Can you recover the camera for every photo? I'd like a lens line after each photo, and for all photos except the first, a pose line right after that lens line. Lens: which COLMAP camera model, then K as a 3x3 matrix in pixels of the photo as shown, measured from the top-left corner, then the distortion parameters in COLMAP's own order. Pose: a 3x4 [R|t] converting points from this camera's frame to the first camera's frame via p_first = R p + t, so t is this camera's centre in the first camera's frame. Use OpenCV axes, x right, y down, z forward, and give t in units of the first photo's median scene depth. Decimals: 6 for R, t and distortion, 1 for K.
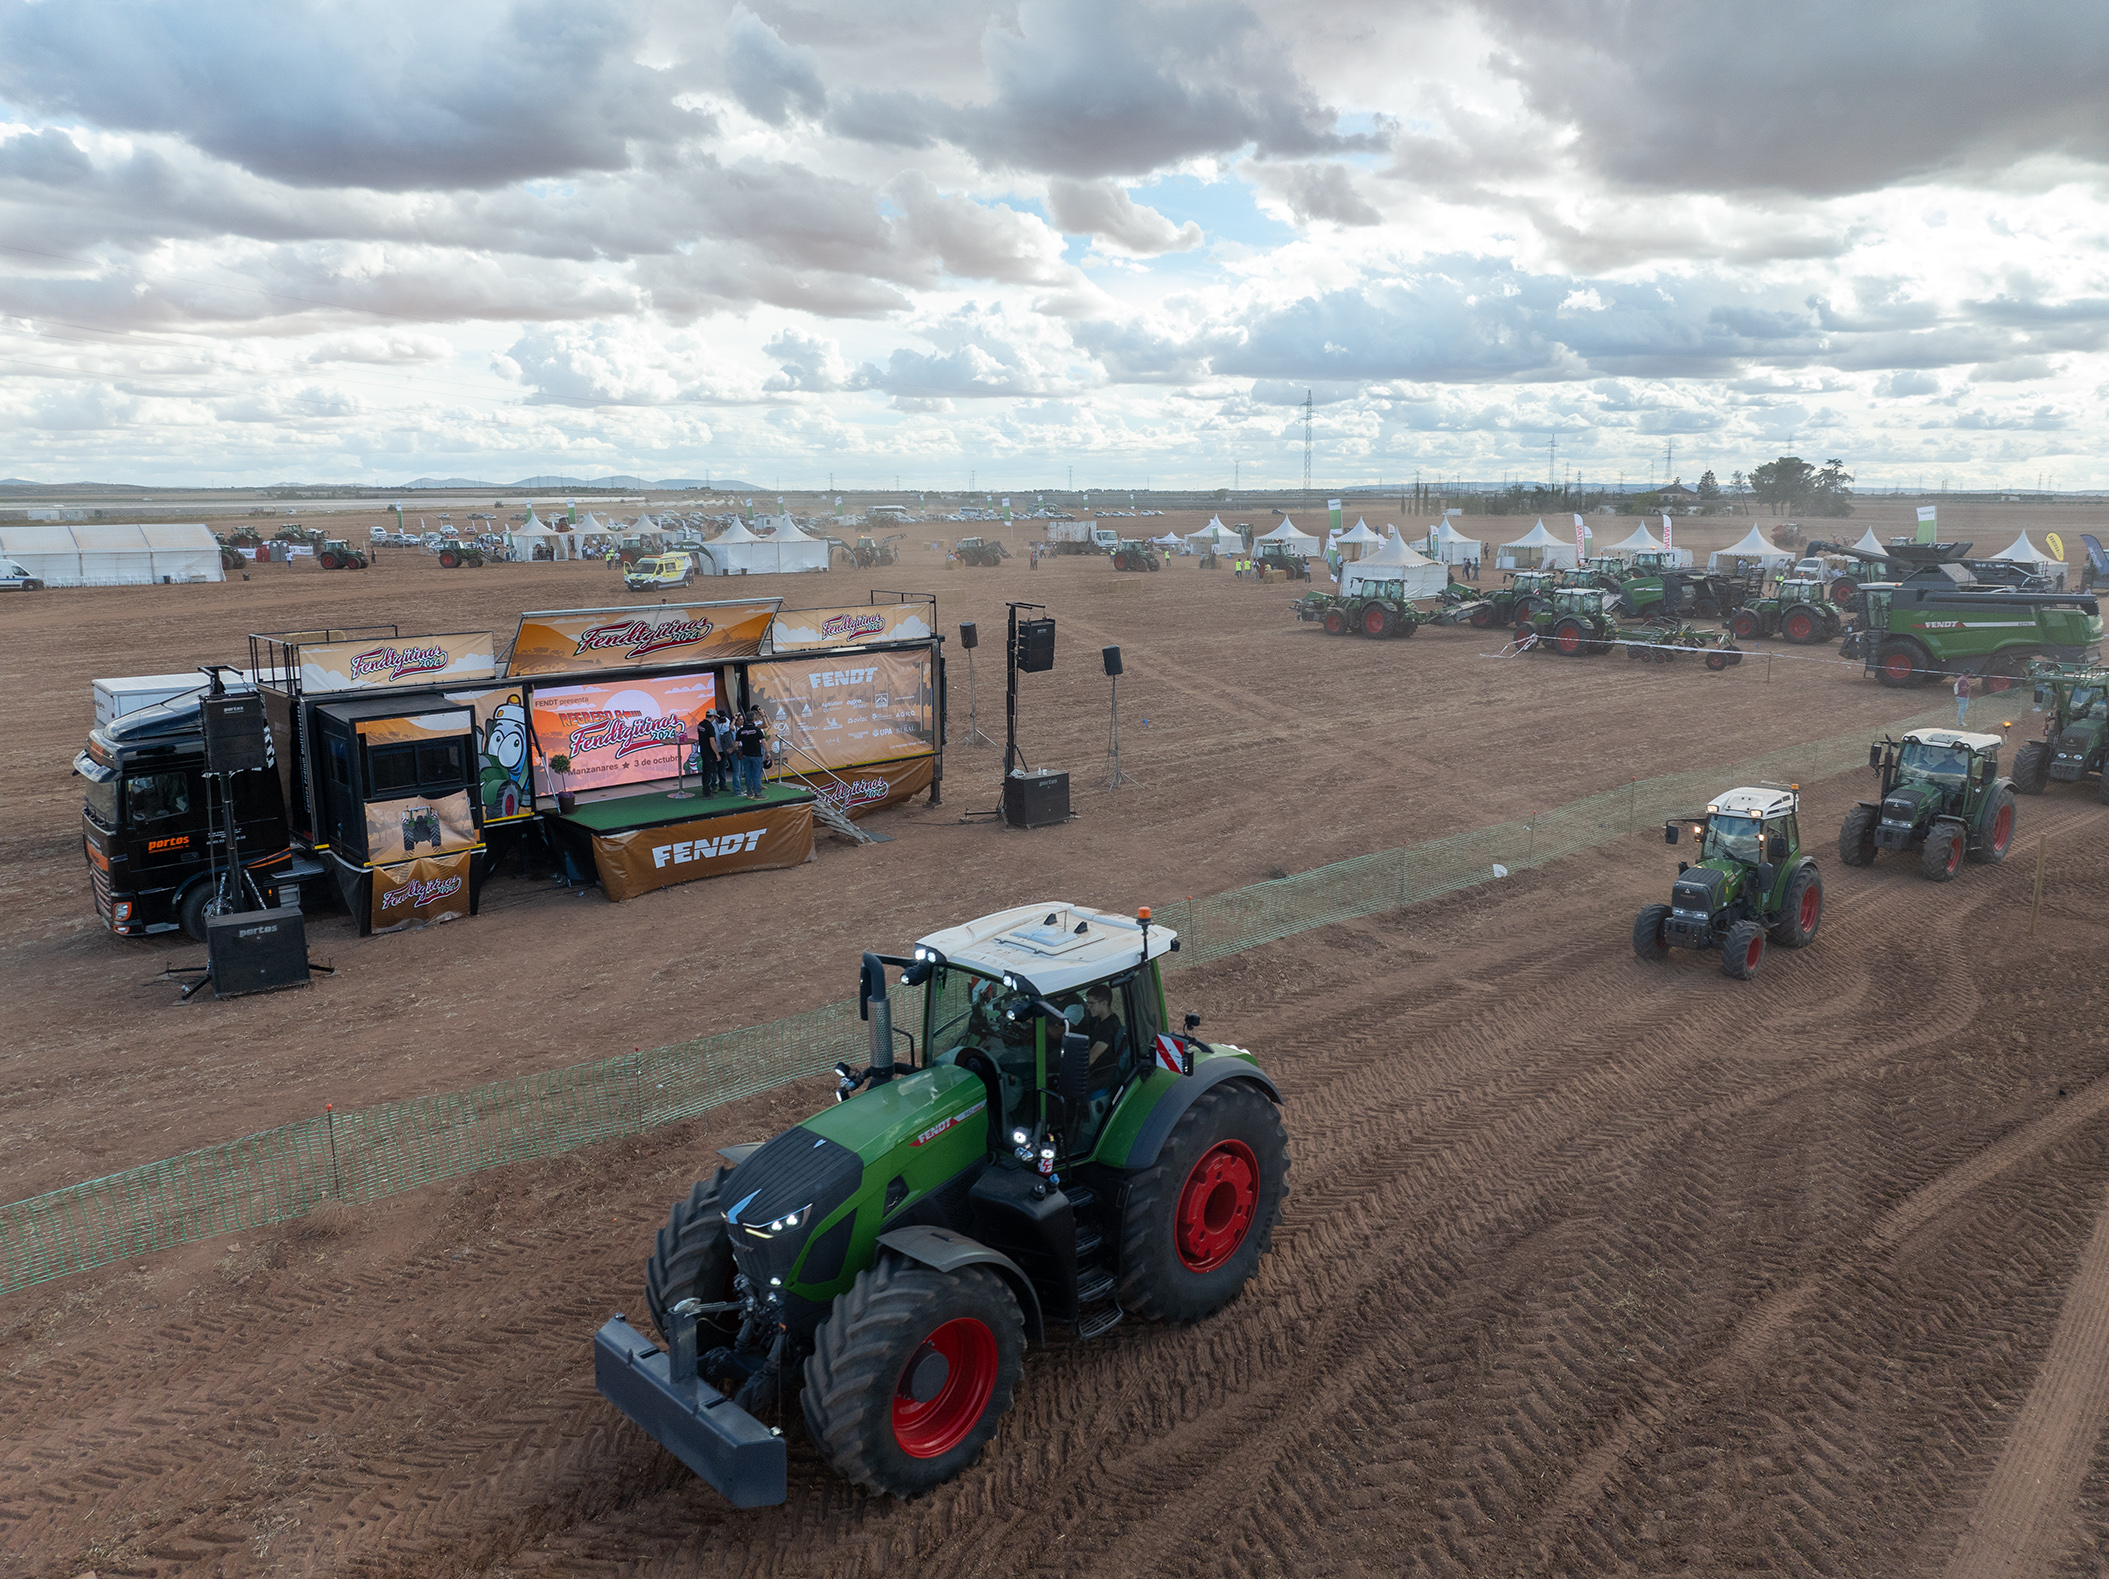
lens RADIAL K [[1486.6, 0, 1054.4], [0, 1486.6, 801.7], [0, 0, 1]] dist [0.003420, -0.001022]
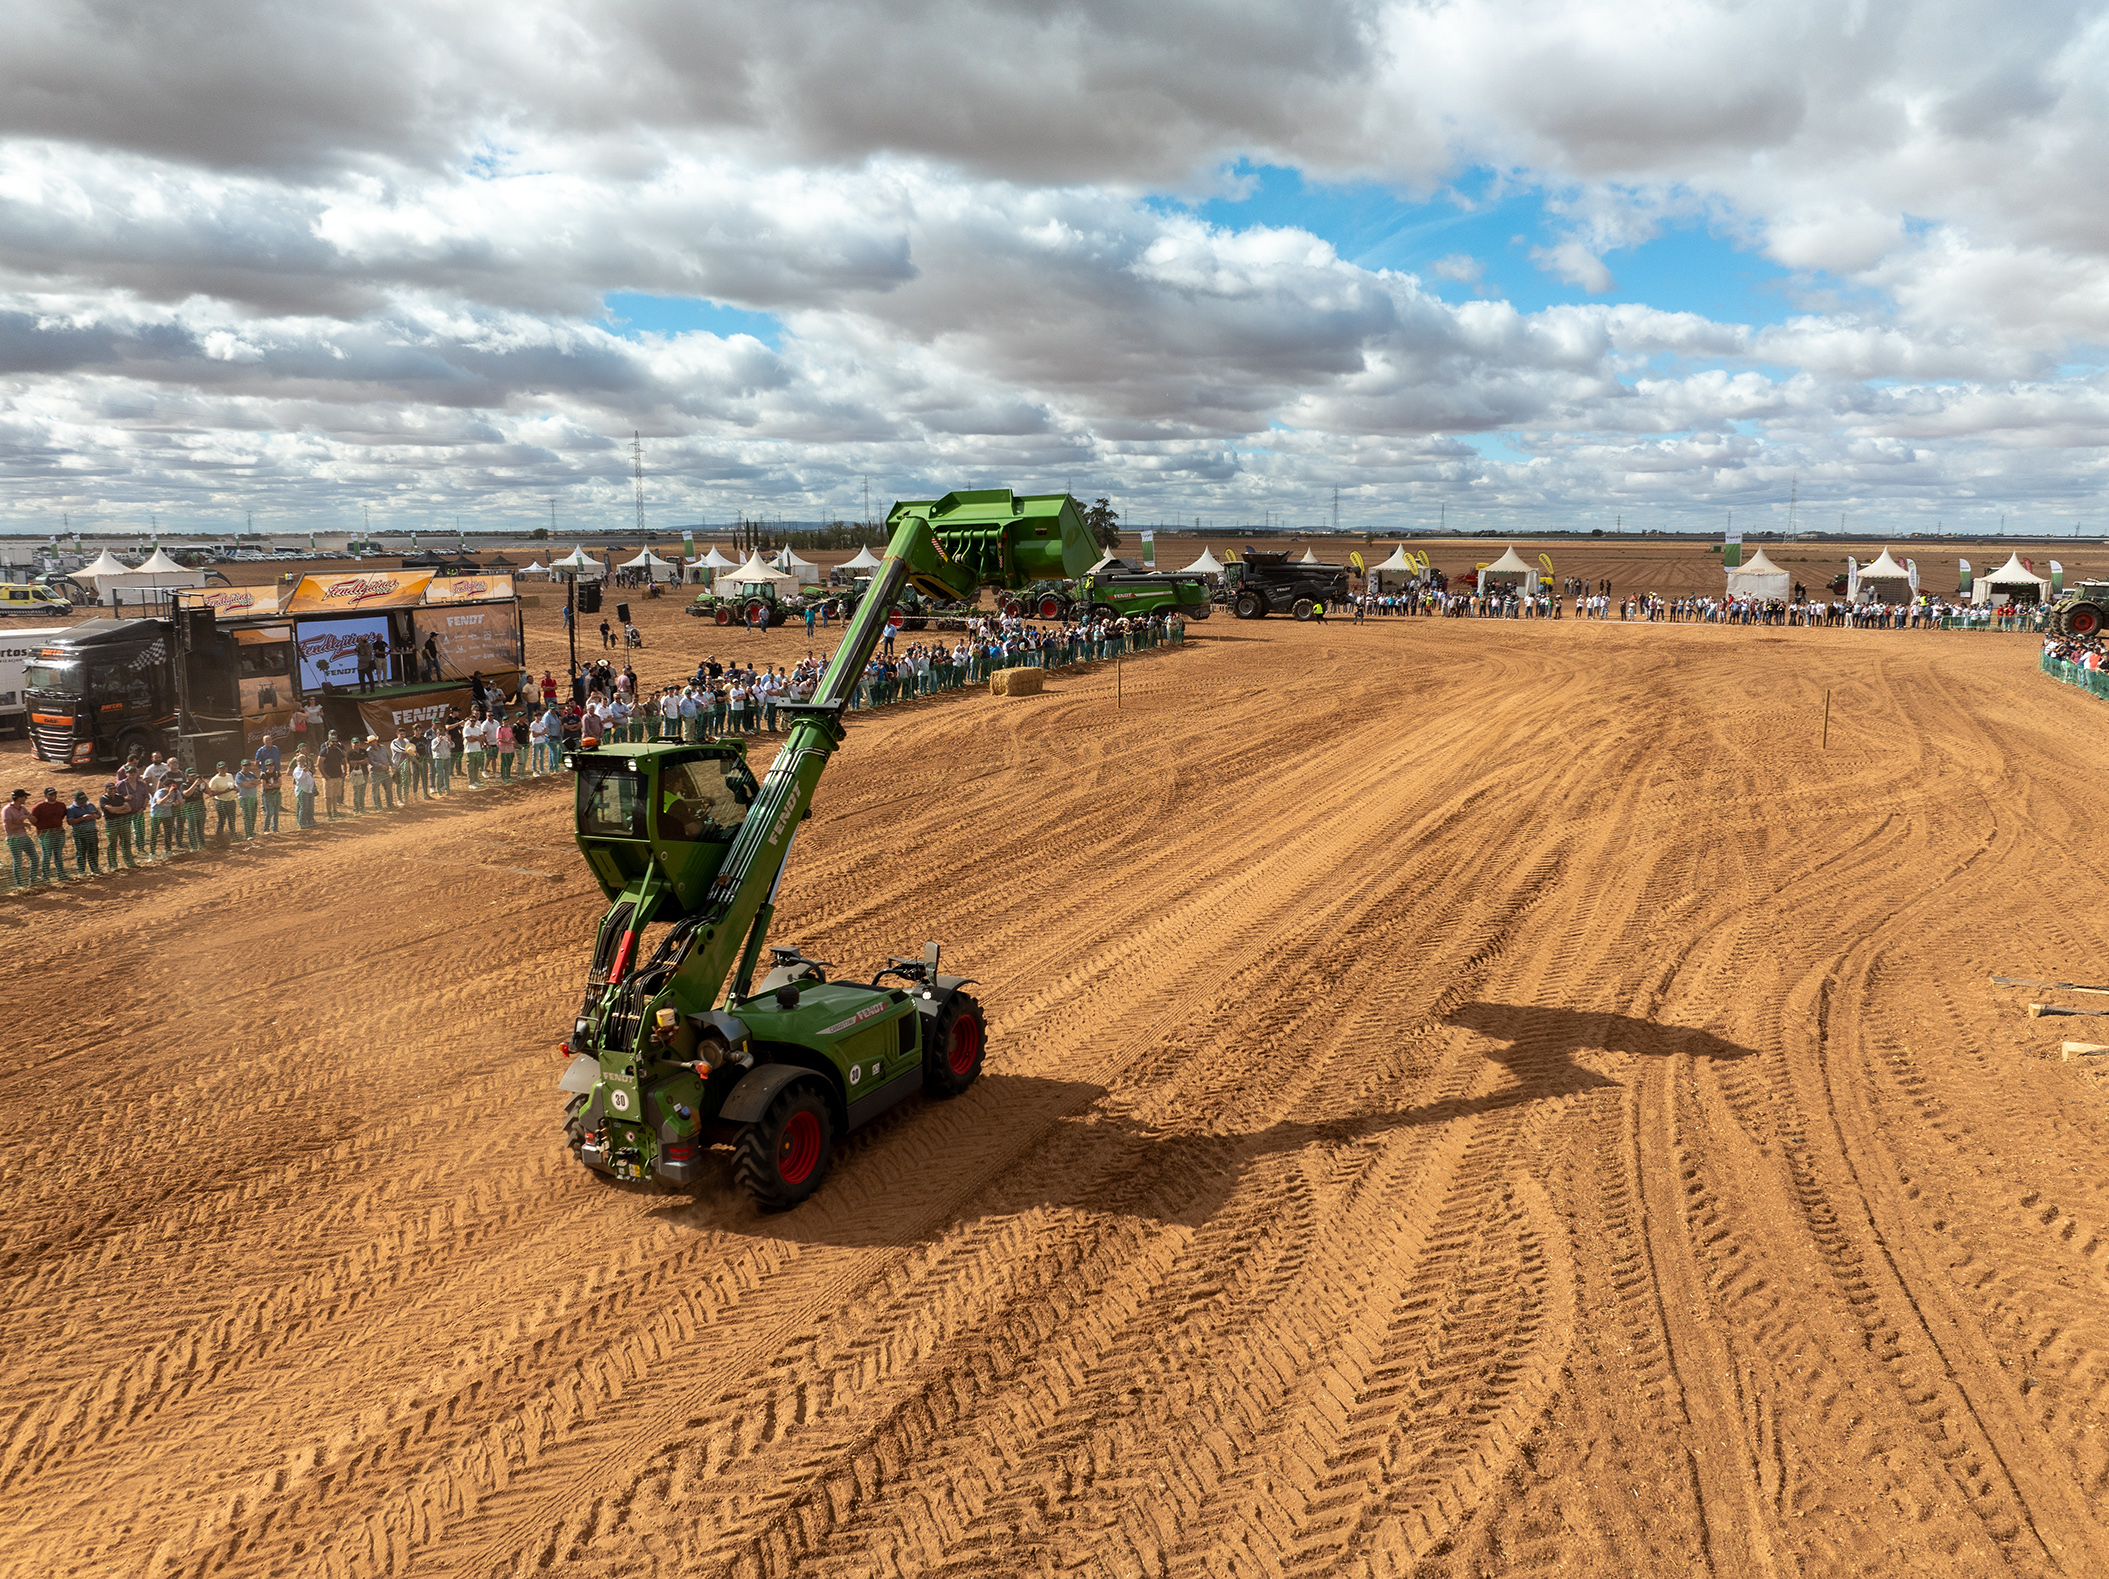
lens RADIAL K [[1486.6, 0, 1060.8], [0, 1486.6, 778.8], [0, 0, 1]] dist [0.003420, -0.001022]
pose [[0.903195, -0.079461, 0.421811, -0.174965], [0.096338, 0.995171, -0.018811, 0.122383], [-0.418279, 0.057626, 0.906489, -0.481939]]
